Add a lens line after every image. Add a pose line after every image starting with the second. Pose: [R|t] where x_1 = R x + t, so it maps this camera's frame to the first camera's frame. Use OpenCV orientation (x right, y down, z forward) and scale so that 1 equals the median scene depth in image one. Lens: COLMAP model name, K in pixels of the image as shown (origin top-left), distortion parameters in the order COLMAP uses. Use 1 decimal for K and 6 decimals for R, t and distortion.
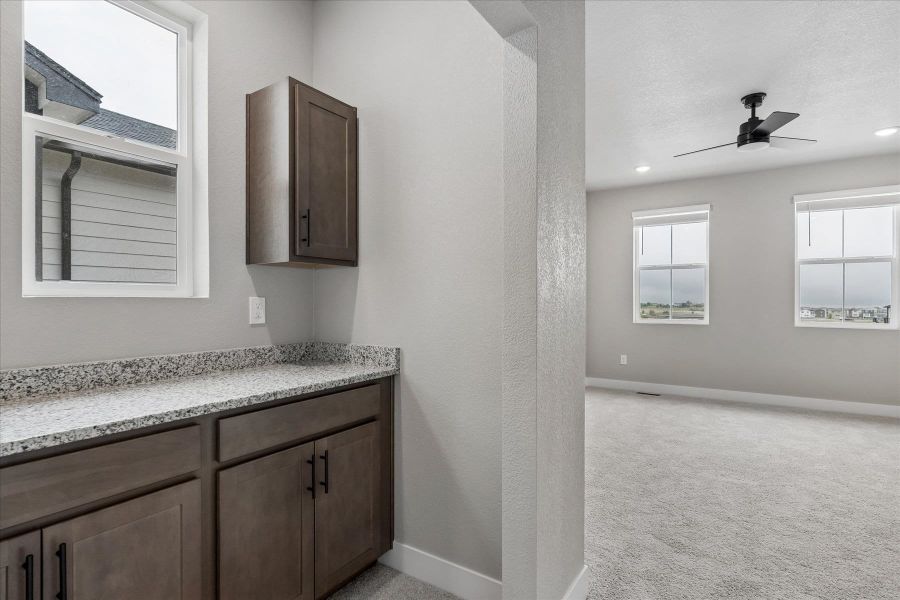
lens RADIAL K [[446.1, 0, 450.0], [0, 446.1, 300.0], [0, 0, 1]] dist [-0.002502, -0.000450]
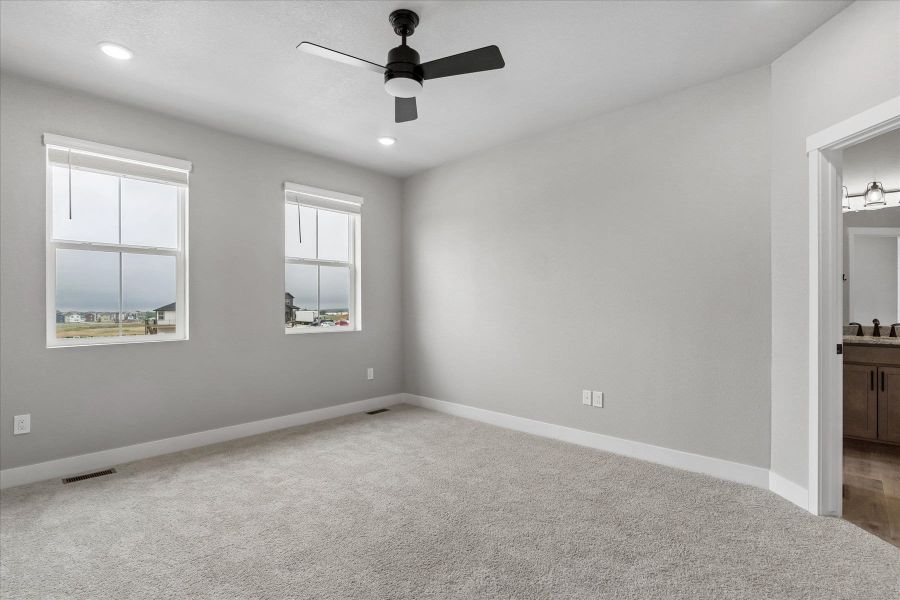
lens RADIAL K [[438.3, 0, 436.6], [0, 438.3, 303.4], [0, 0, 1]] dist [0.000124, -0.000260]
pose [[0.192306, 0.000168, 0.981335, 0.001443], [0.002308, 0.999997, -0.000623, 0.000757], [-0.981332, 0.002384, 0.192305, 0.504969]]
